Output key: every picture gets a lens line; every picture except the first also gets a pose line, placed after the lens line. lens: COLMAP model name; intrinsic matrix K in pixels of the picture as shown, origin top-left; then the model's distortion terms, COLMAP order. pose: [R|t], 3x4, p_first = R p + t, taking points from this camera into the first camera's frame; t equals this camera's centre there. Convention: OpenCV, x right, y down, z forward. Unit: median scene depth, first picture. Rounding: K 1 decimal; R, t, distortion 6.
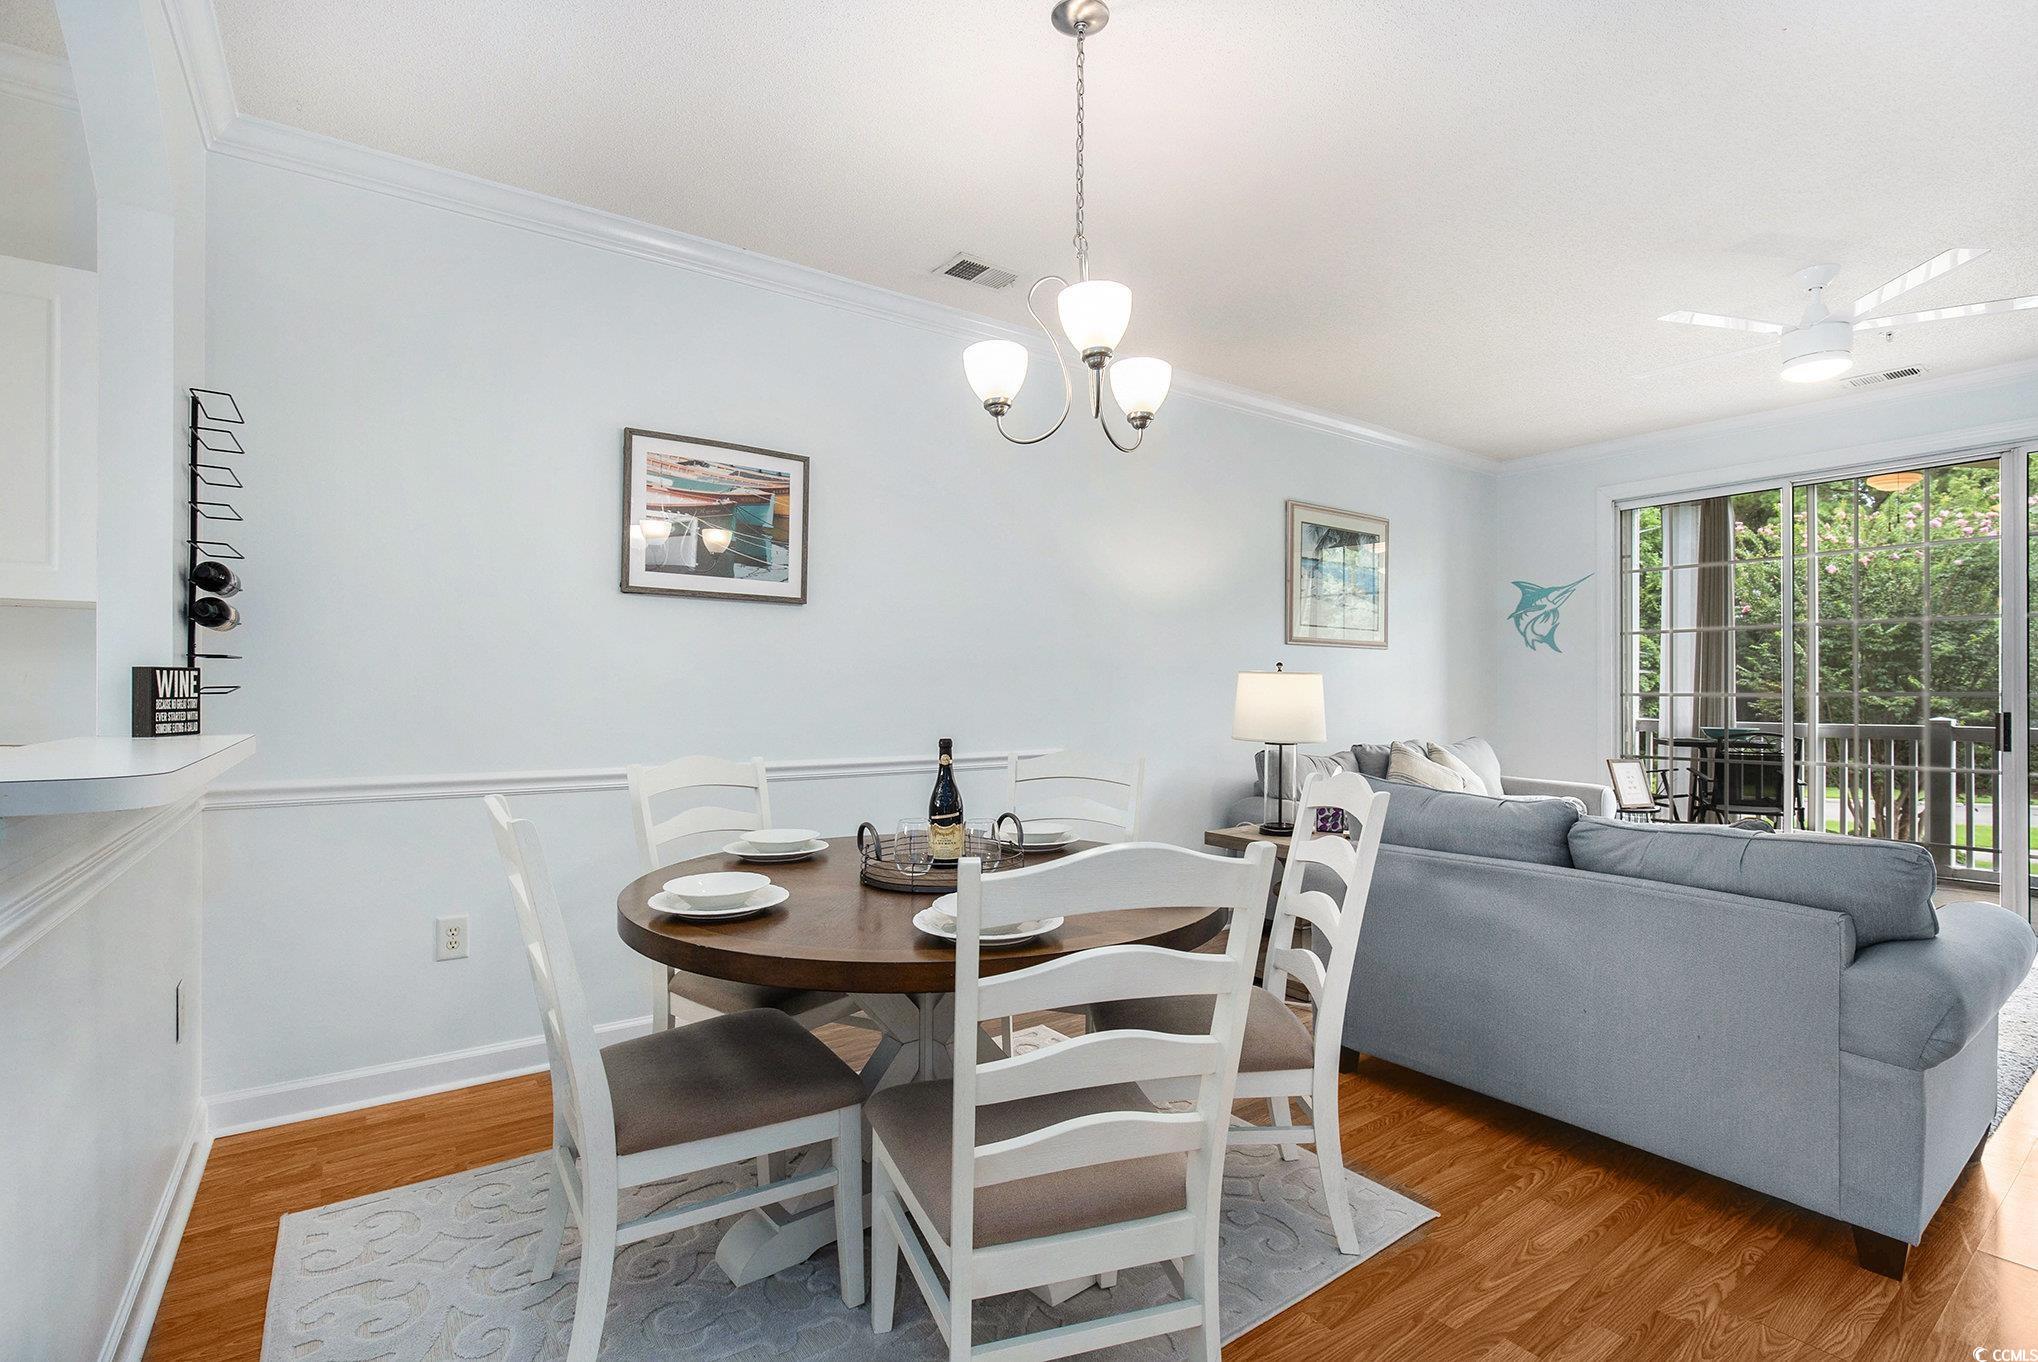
lens RADIAL K [[951.4, 0, 1032.8], [0, 951.4, 688.8], [0, 0, 1]] dist [-0.016982, 0.000486]
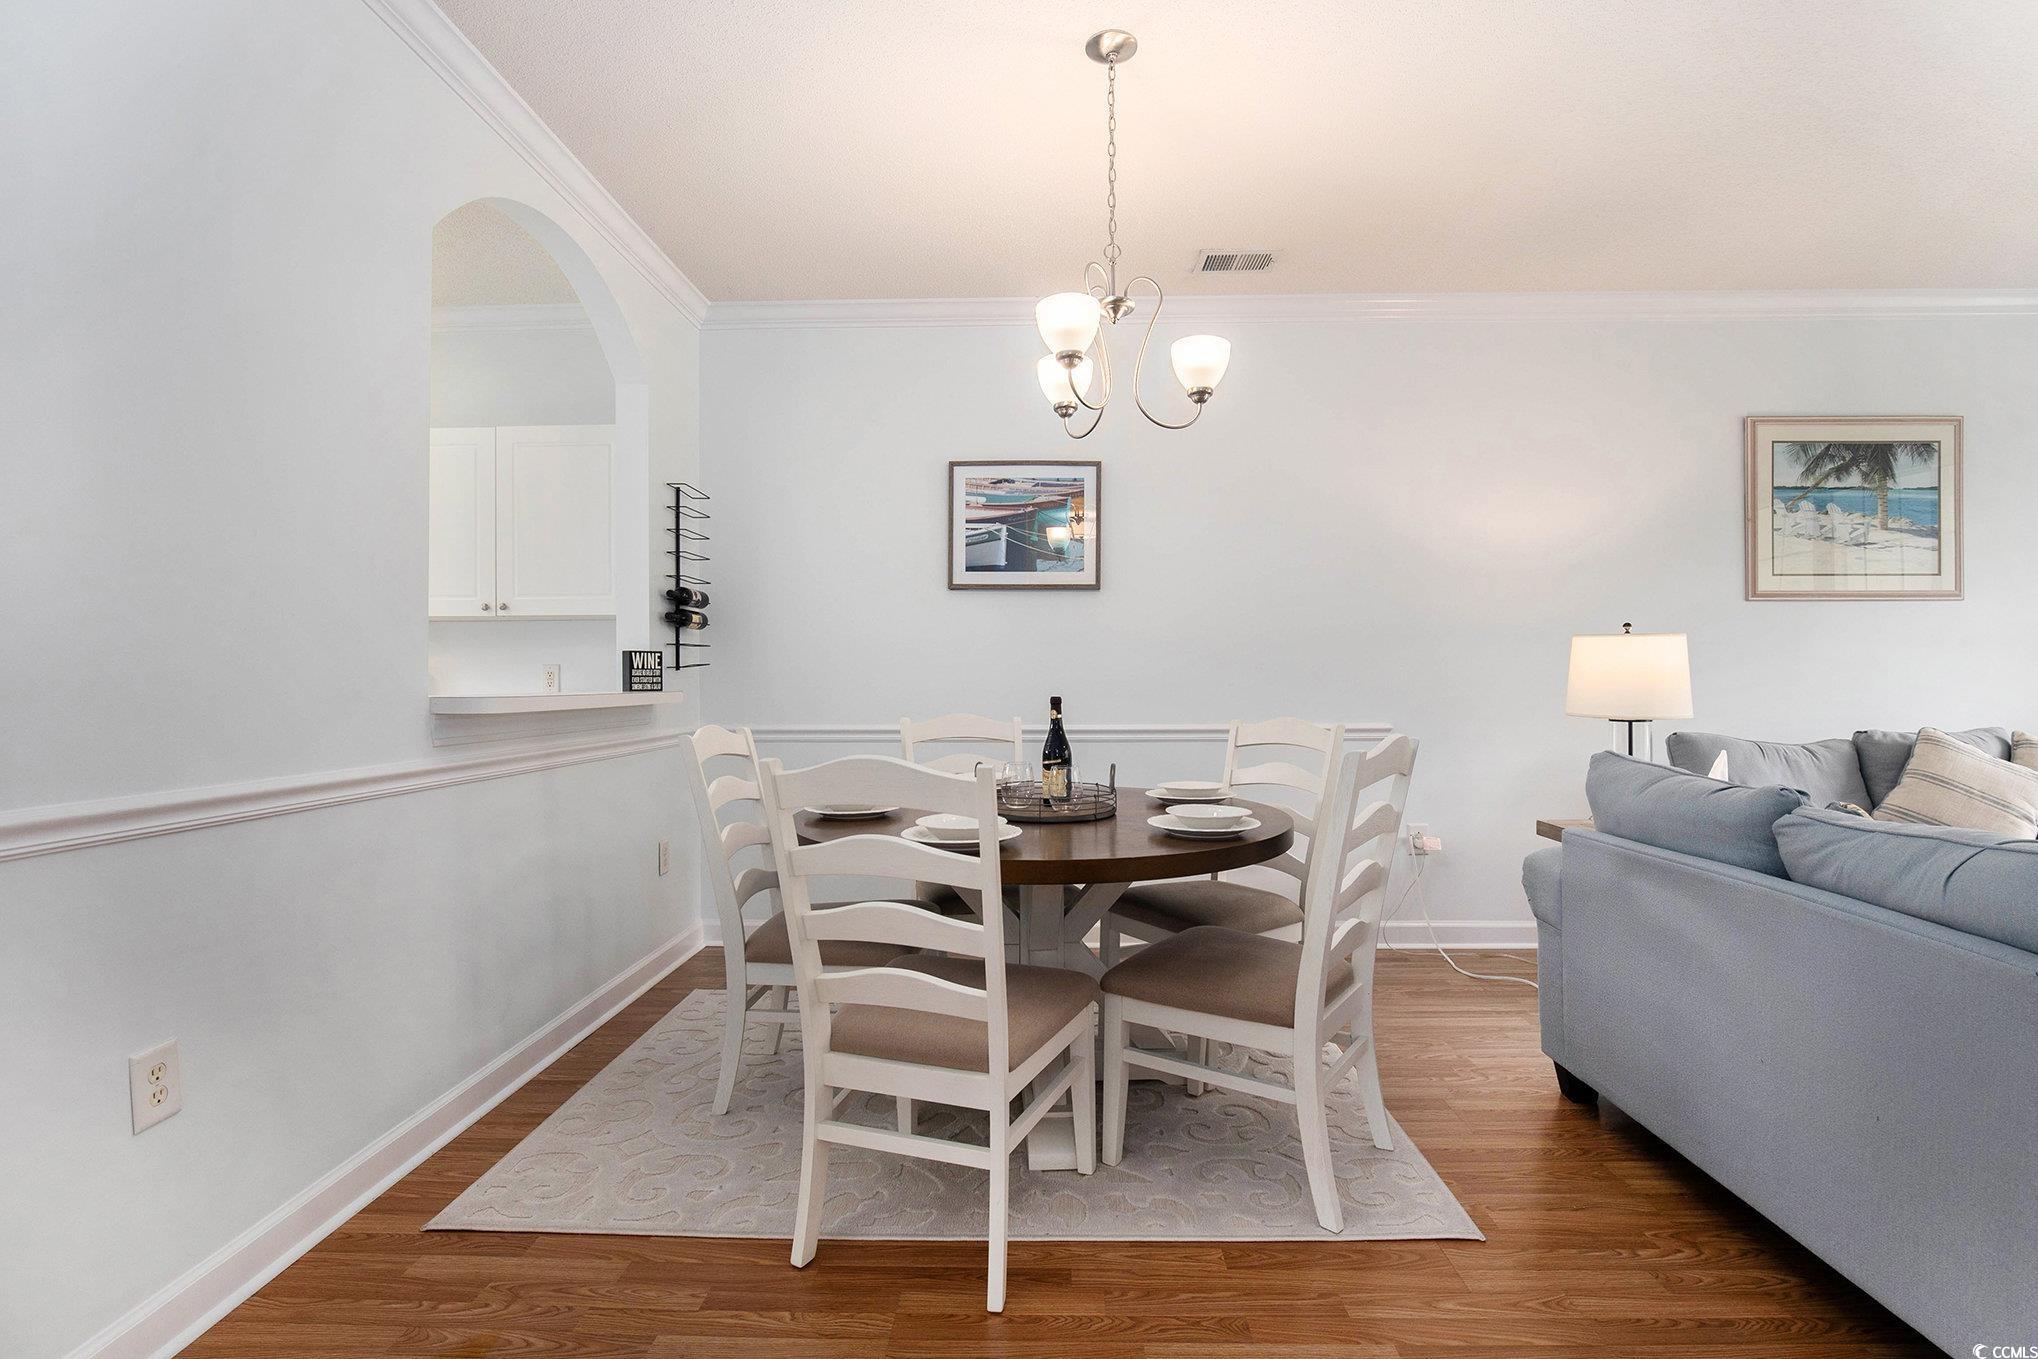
lens RADIAL K [[951.4, 0, 1032.8], [0, 951.4, 687.3], [0, 0, 1]] dist [-0.016982, 0.000486]
pose [[0.794937, -0.002875, -0.606685, 0.436080], [0.008335, 0.999946, 0.006184, 0.024057], [0.606635, -0.009973, 0.794918, 0.036389]]
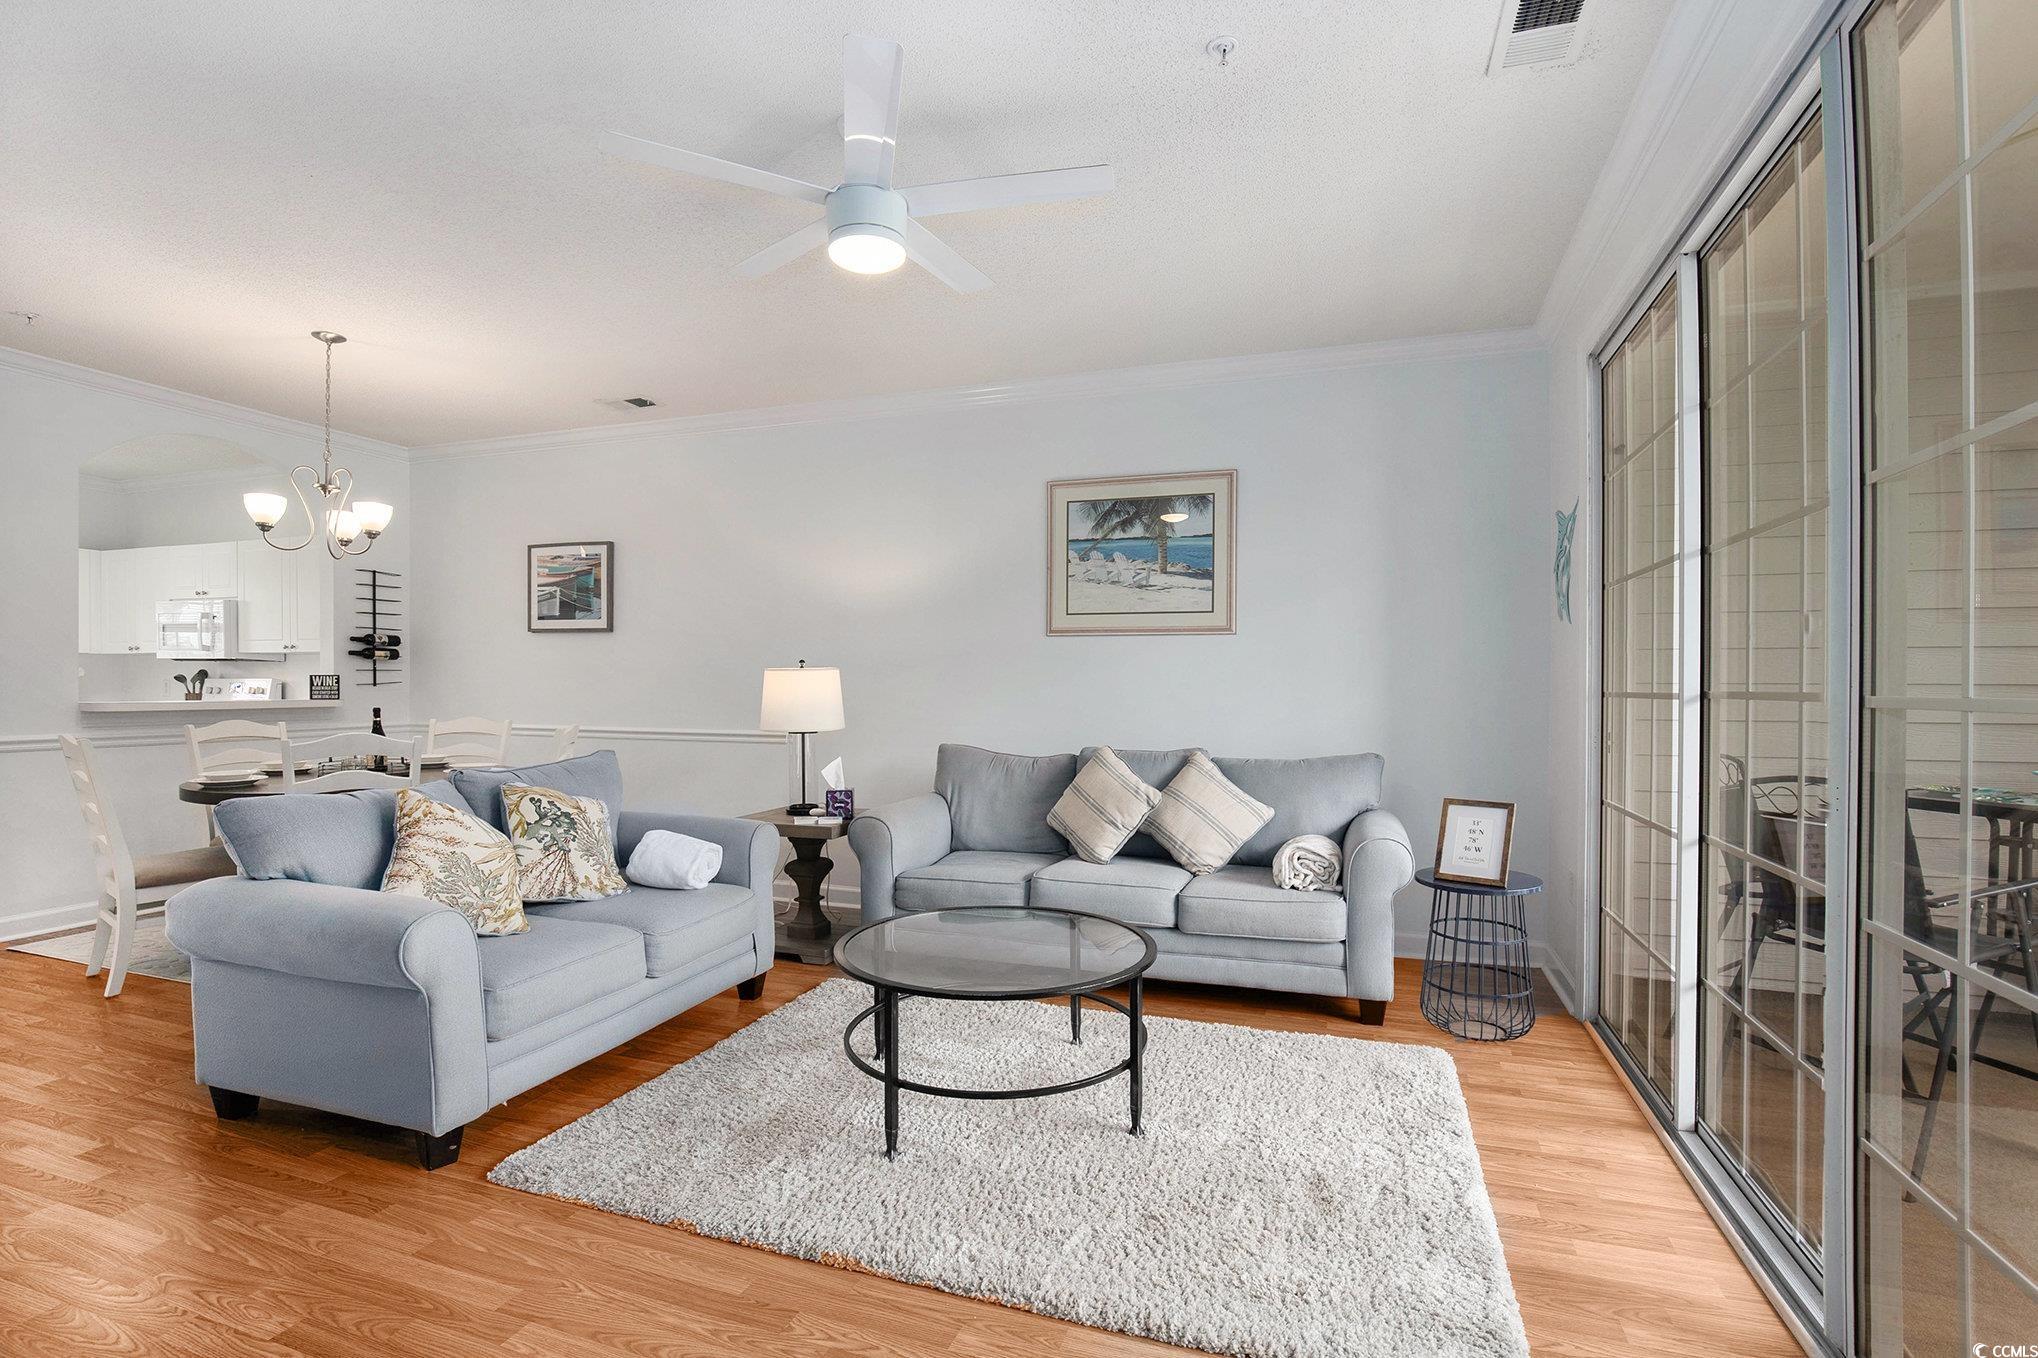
lens RADIAL K [[943.7, 0, 1001.1], [0, 943.7, 686.7], [0, 0, 1]] dist [0.002059, 0.000153]
pose [[0.563561, 0.004119, -0.826064, 1.627974], [-0.000732, 0.999990, 0.004486, -0.001887], [0.826074, -0.001924, 0.563558, 0.702295]]
